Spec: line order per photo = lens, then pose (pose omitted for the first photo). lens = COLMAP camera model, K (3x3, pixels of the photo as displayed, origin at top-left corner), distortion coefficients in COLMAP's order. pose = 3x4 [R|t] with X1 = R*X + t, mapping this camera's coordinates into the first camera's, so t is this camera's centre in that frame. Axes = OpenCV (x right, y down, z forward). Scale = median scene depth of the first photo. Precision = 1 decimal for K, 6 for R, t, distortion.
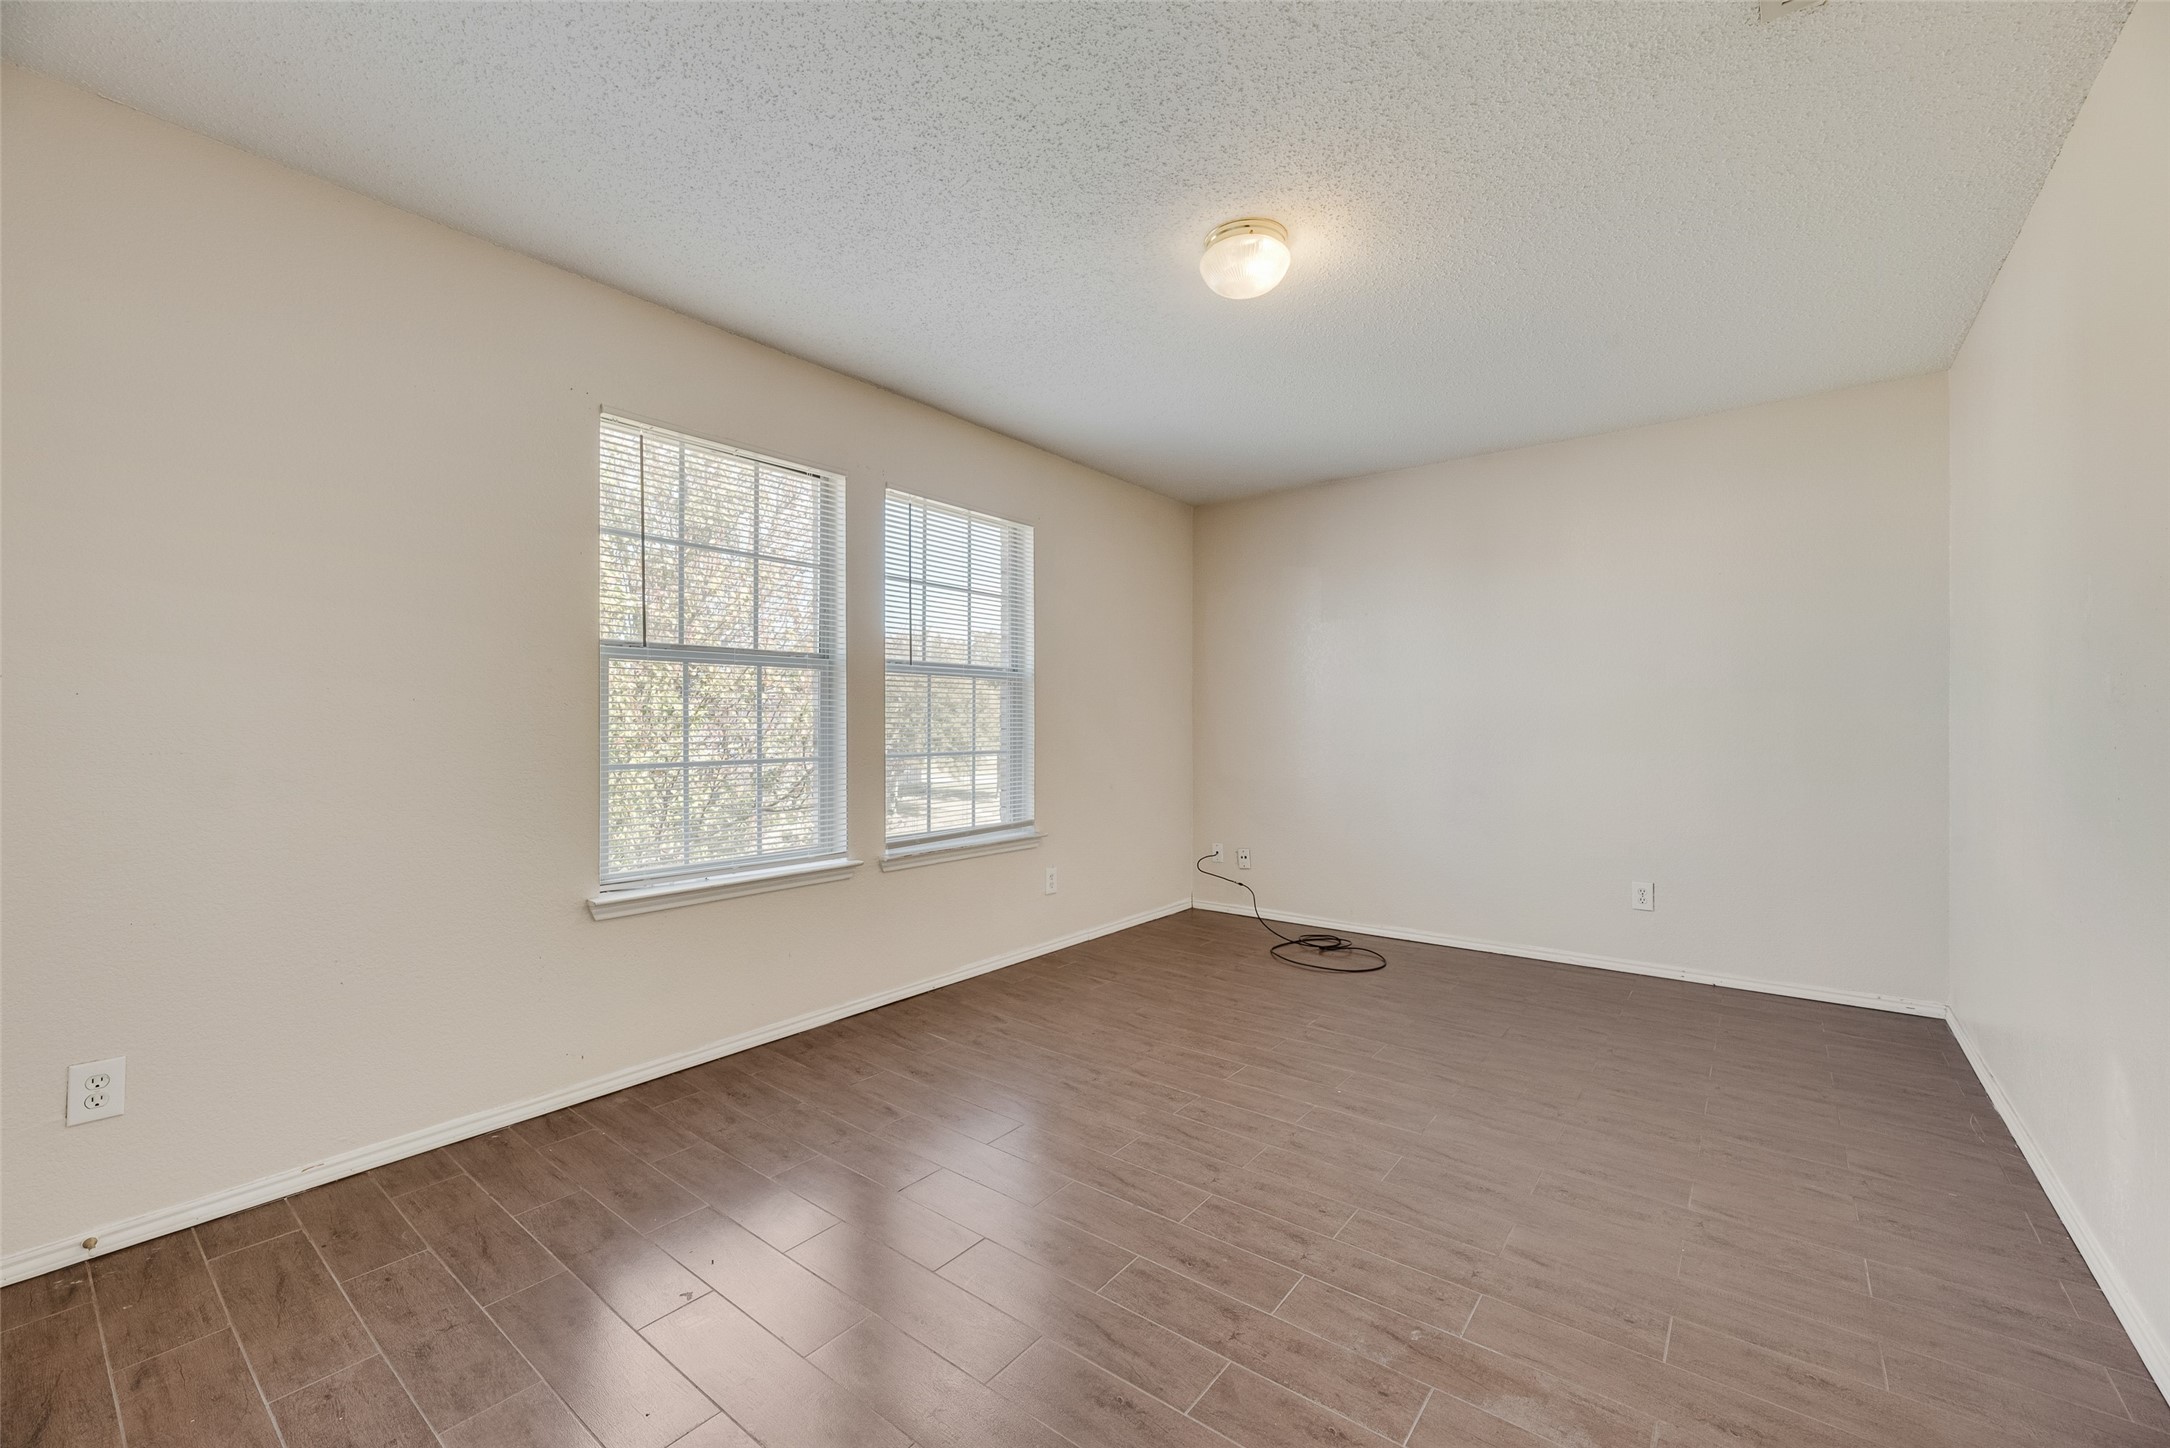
lens RADIAL K [[1261.3, 0, 1085.0], [0, 1261.3, 724.0], [0, 0, 1]] dist [0.016669, 0.000540]
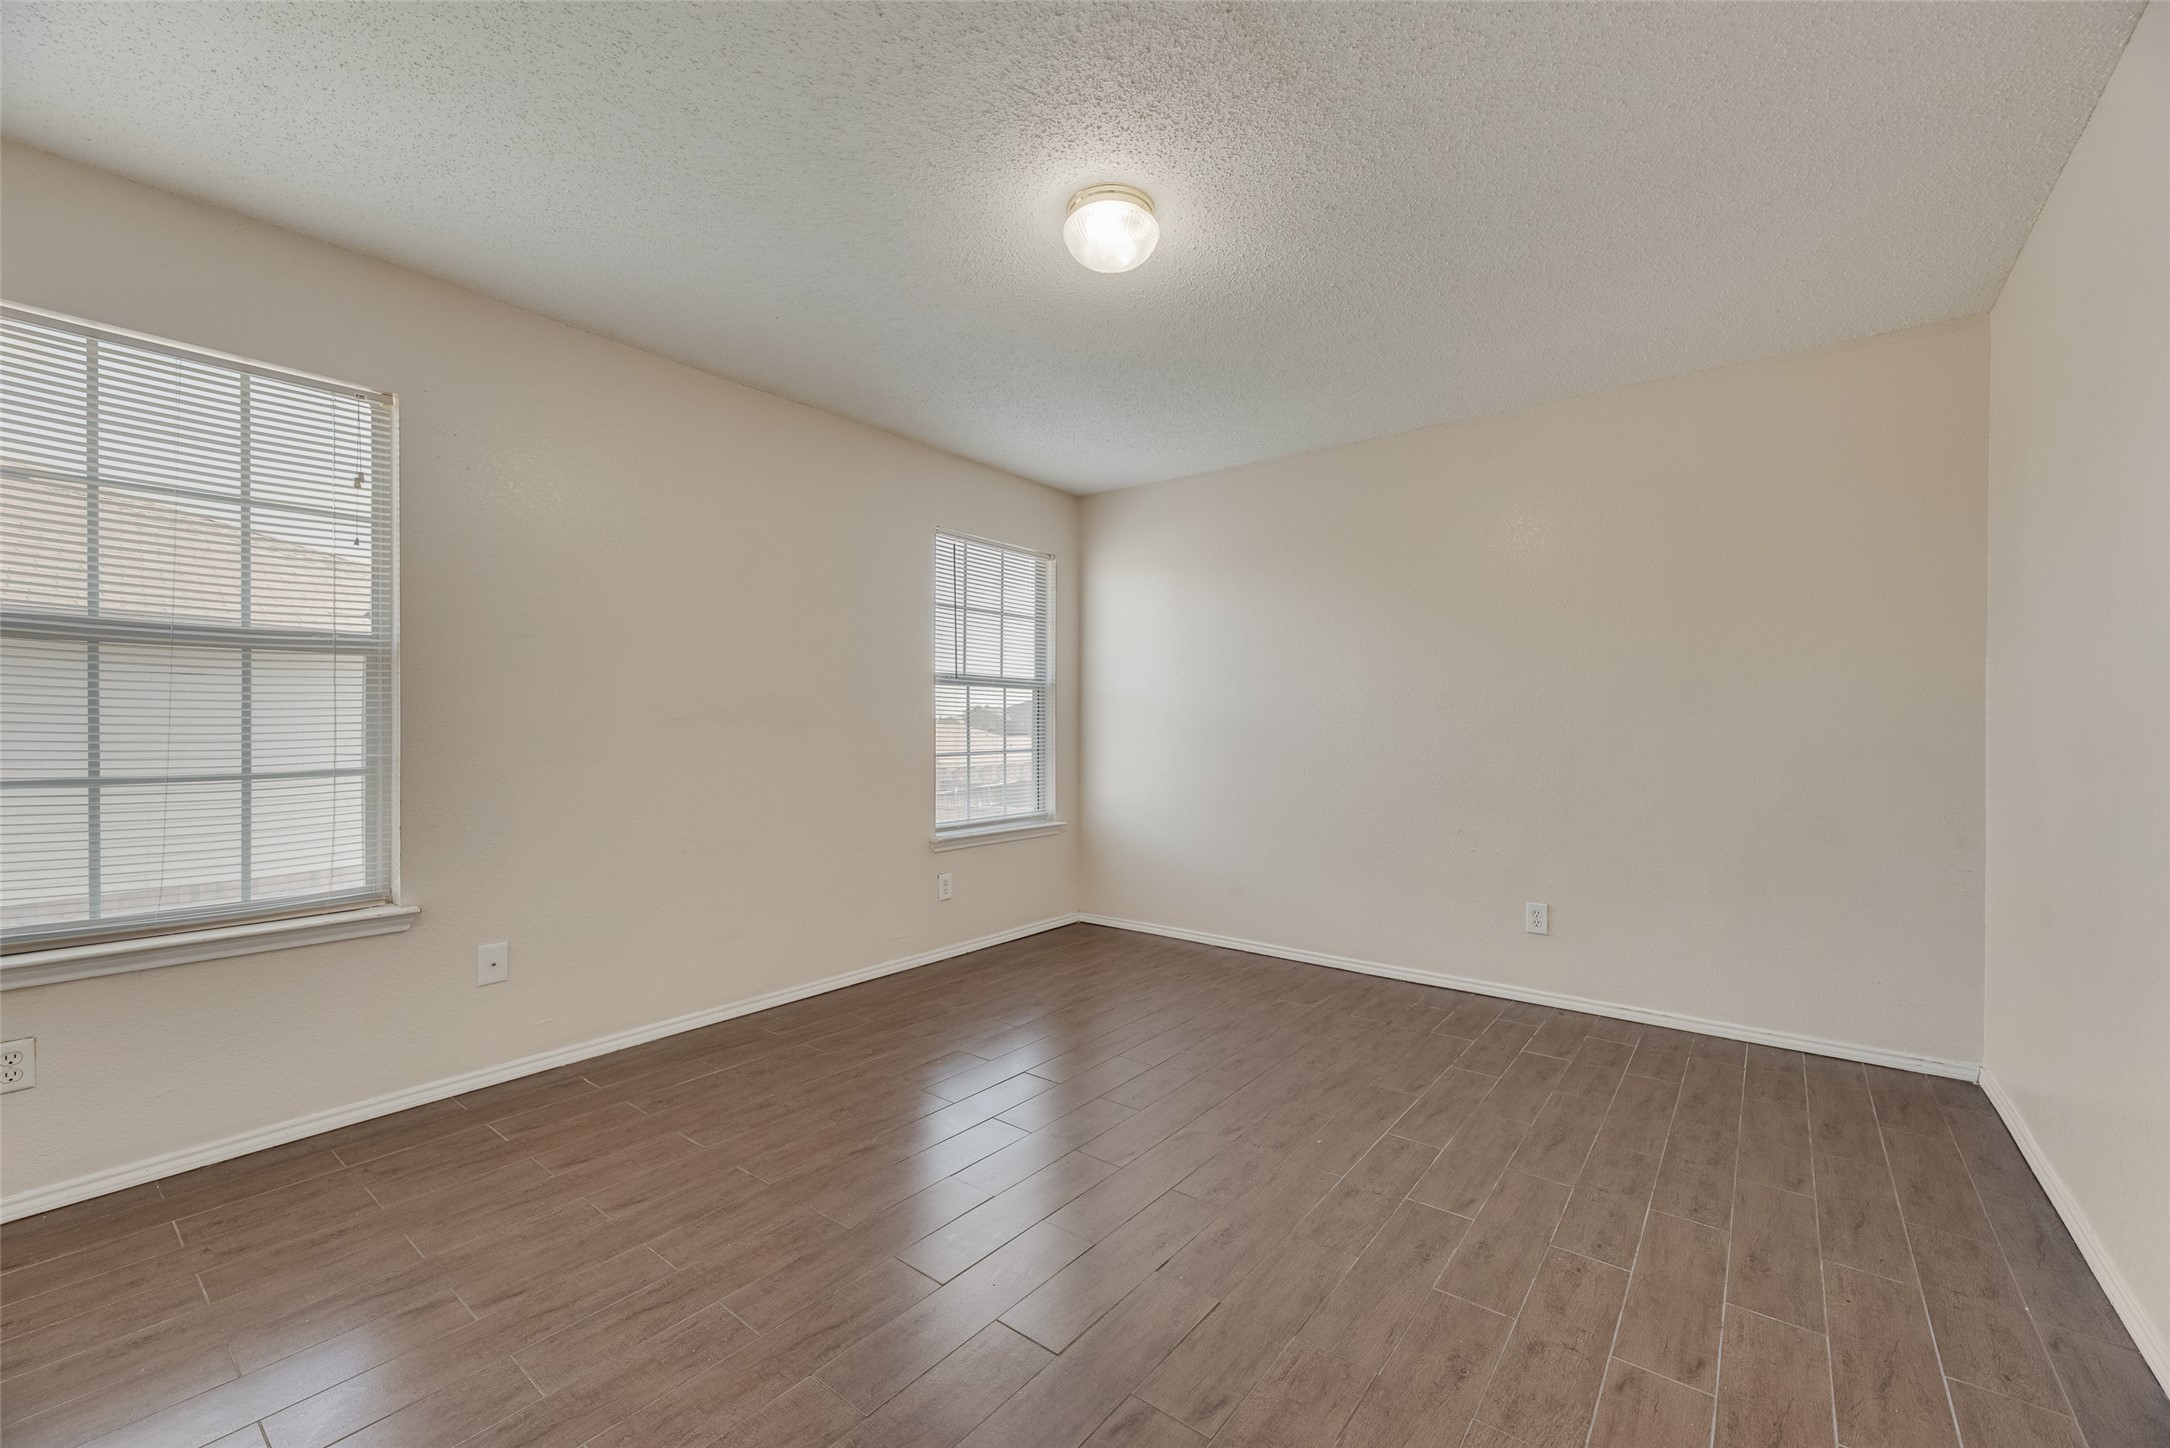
lens RADIAL K [[868.5, 0, 1082.3], [0, 868.5, 733.8], [0, 0, 1]] dist [-0.000577, -0.000251]
pose [[0.986746, 0.003739, -0.162231, 0.192434], [-0.002765, 0.999977, 0.006231, -0.000260], [0.162251, -0.005700, 0.986733, 0.351684]]
